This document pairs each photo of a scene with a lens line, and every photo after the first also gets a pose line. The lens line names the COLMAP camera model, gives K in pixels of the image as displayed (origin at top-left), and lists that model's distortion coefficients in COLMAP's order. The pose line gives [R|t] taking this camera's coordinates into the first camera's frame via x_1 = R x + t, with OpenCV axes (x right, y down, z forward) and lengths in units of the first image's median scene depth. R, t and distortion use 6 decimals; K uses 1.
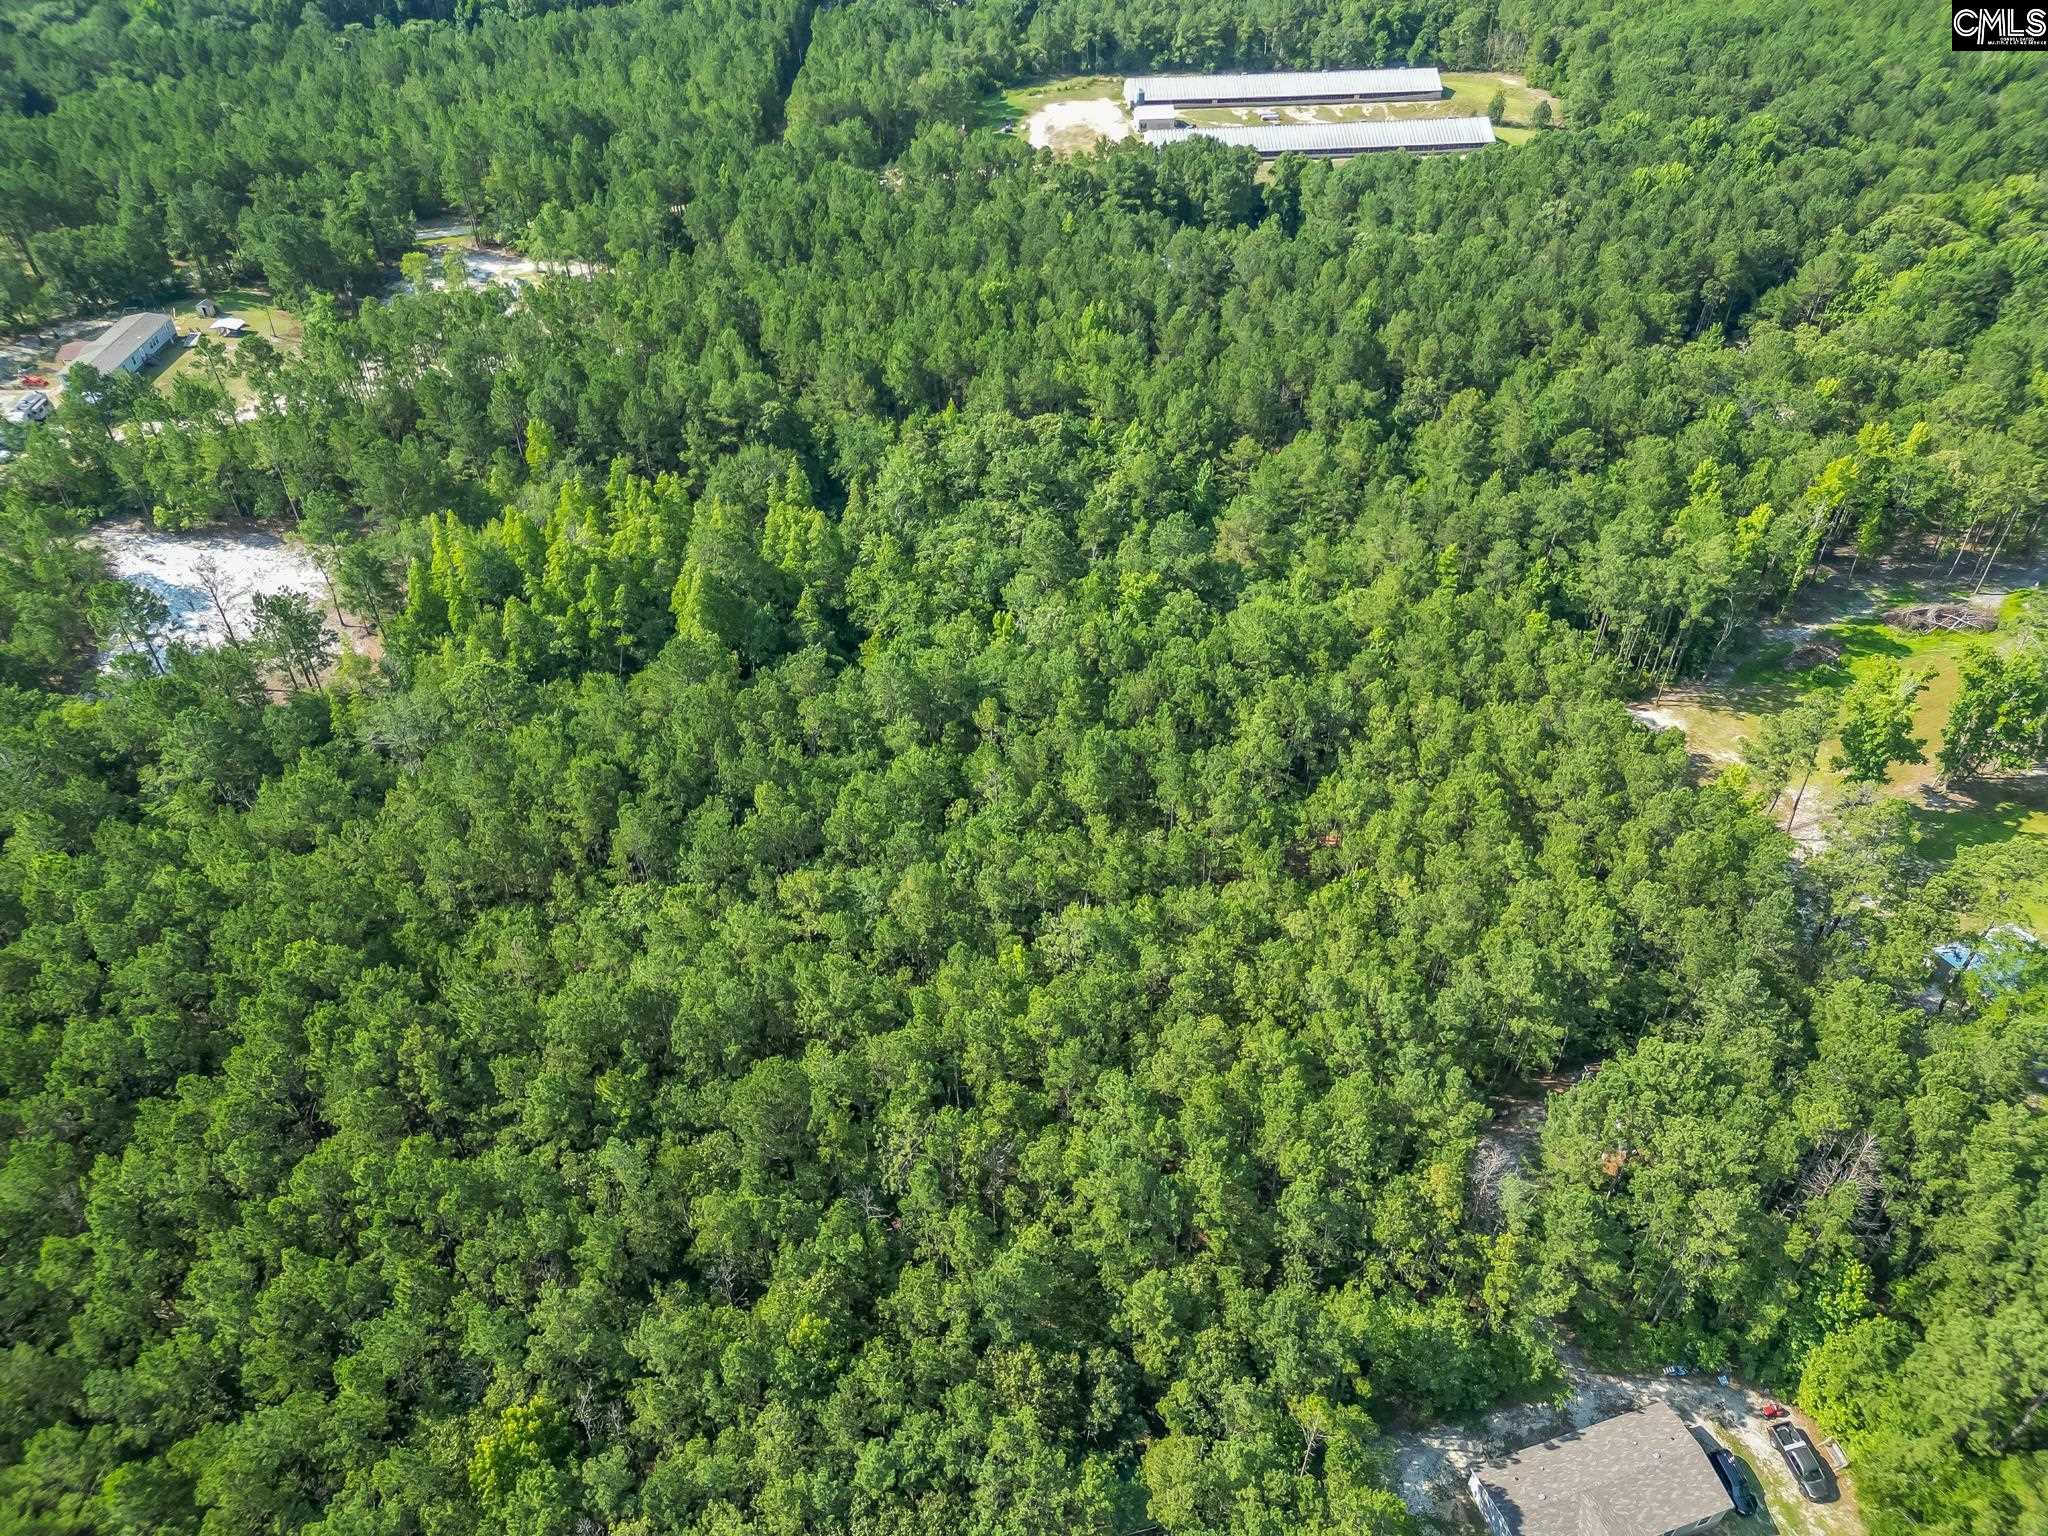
lens RADIAL K [[1418.4, 0, 1022.1], [0, 1418.4, 774.0], [0, 0, 1]] dist [0.070013, -0.059693]
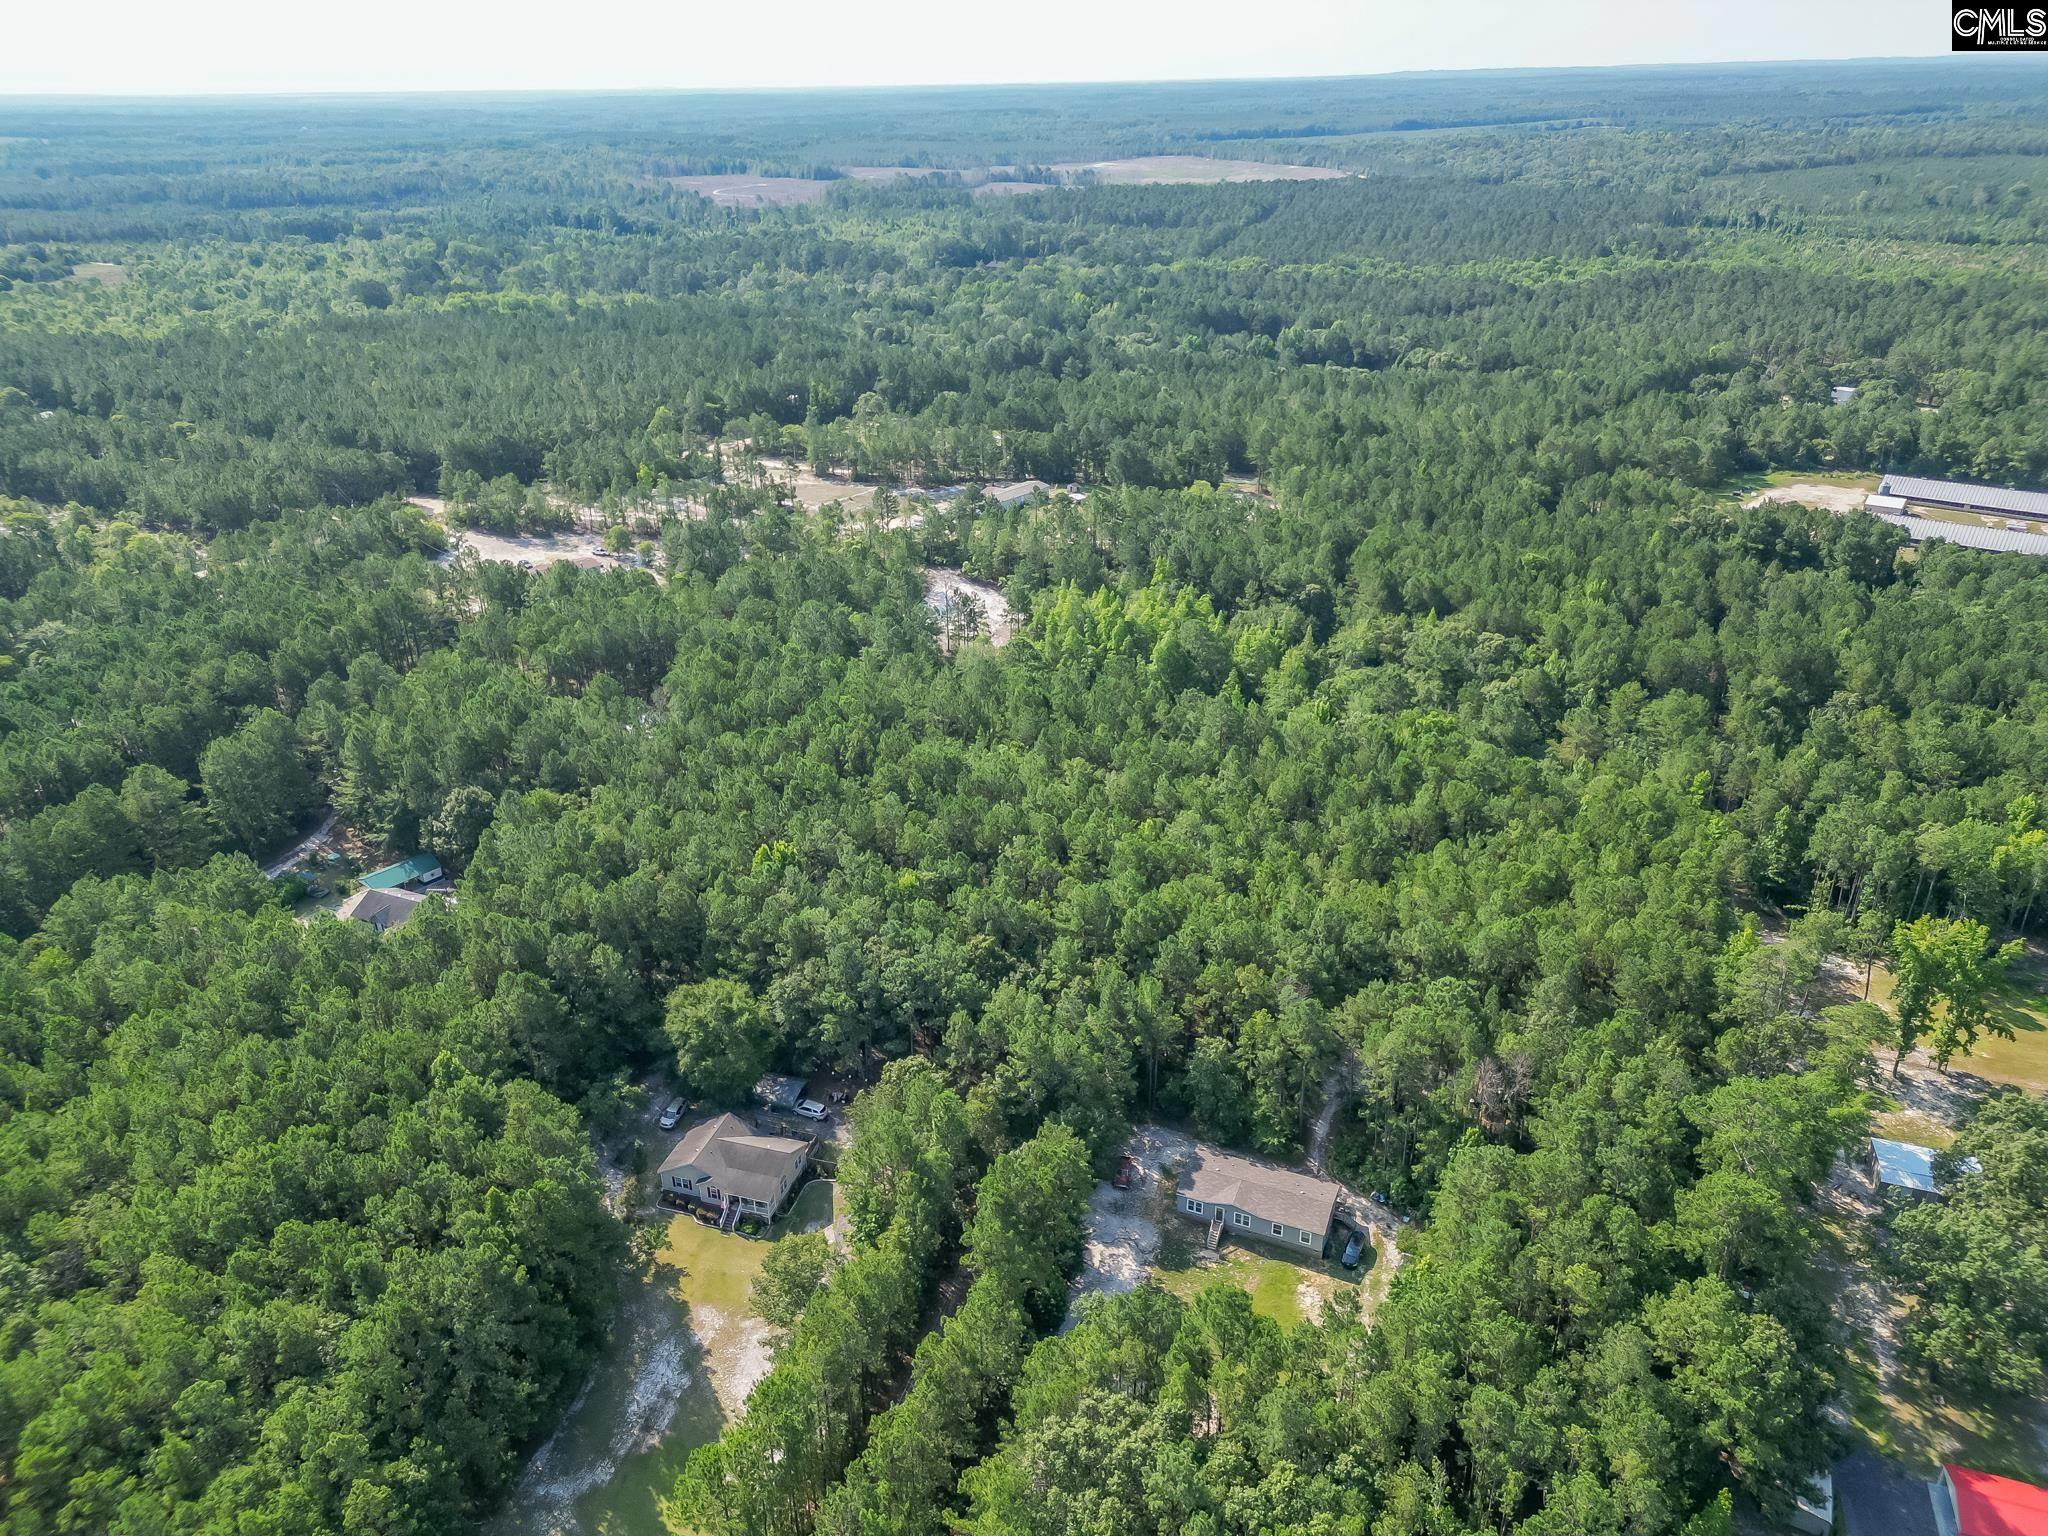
lens RADIAL K [[1422.8, 0, 1024.0], [0, 1422.8, 768.0], [0, 0, 1]] dist [0.077036, -0.068790]
pose [[0.761089, 0.280770, -0.584732, 0.503054], [-0.412557, 0.905163, -0.102354, 0.178835], [0.500540, 0.319135, 0.804743, -0.253623]]
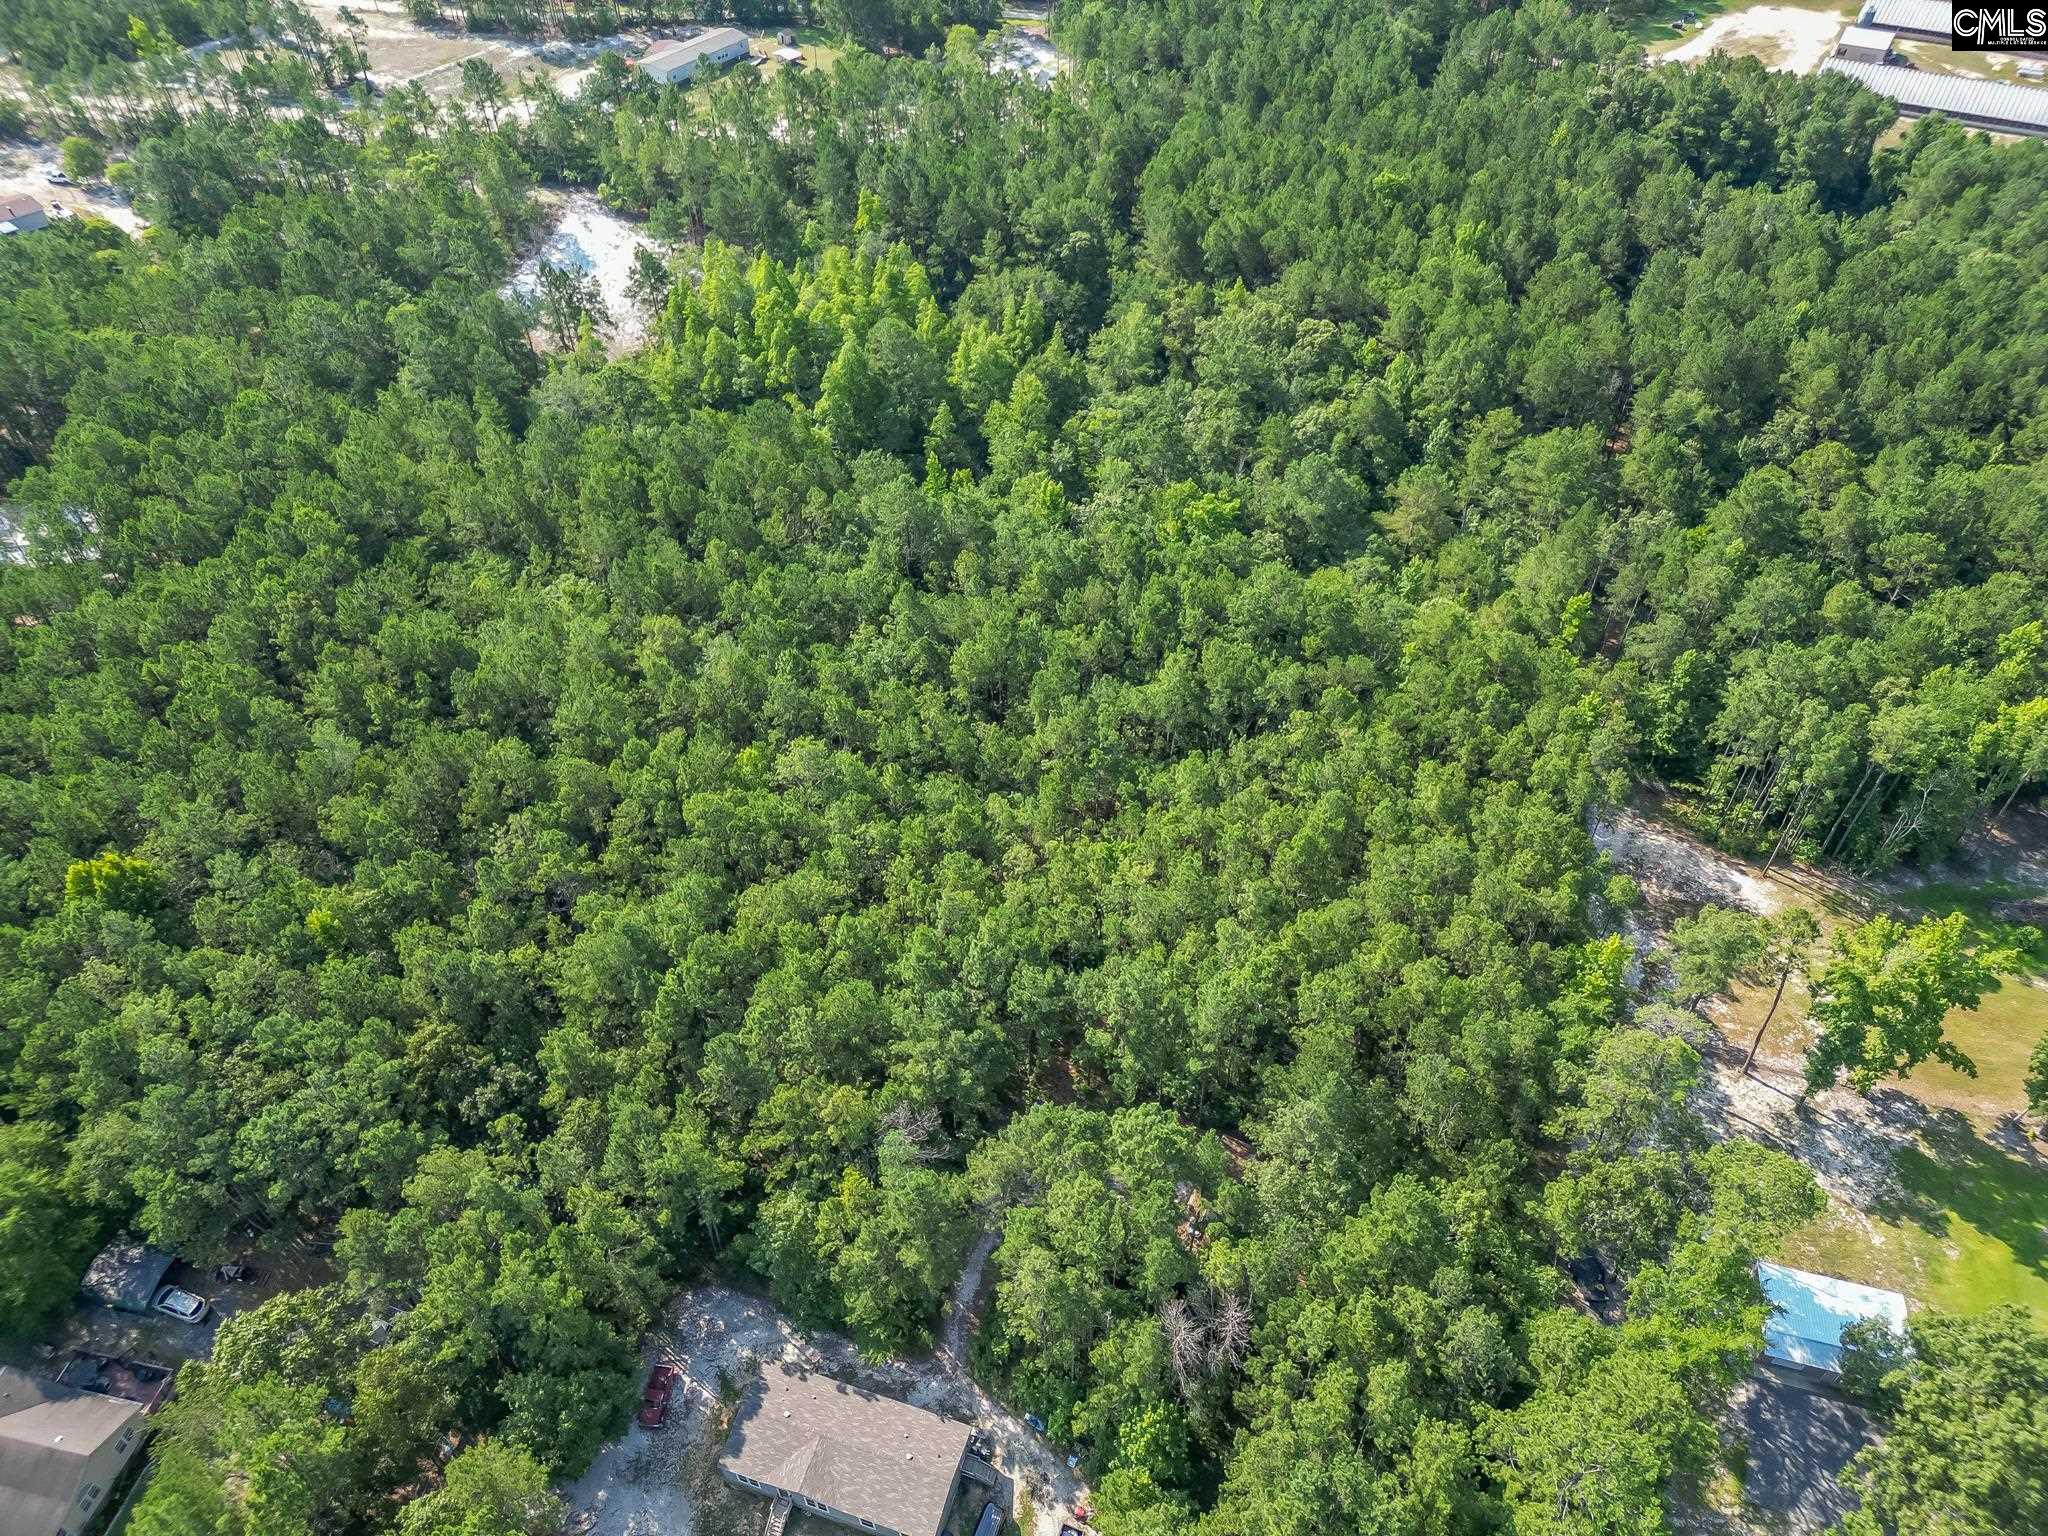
lens RADIAL K [[1418.4, 0, 1022.1], [0, 1418.4, 774.0], [0, 0, 1]] dist [0.070013, -0.059693]
pose [[0.811358, 0.414512, -0.412162, 0.368447], [-0.374765, 0.909983, 0.177429, -0.076999], [0.448607, 0.010506, 0.893667, 0.084163]]
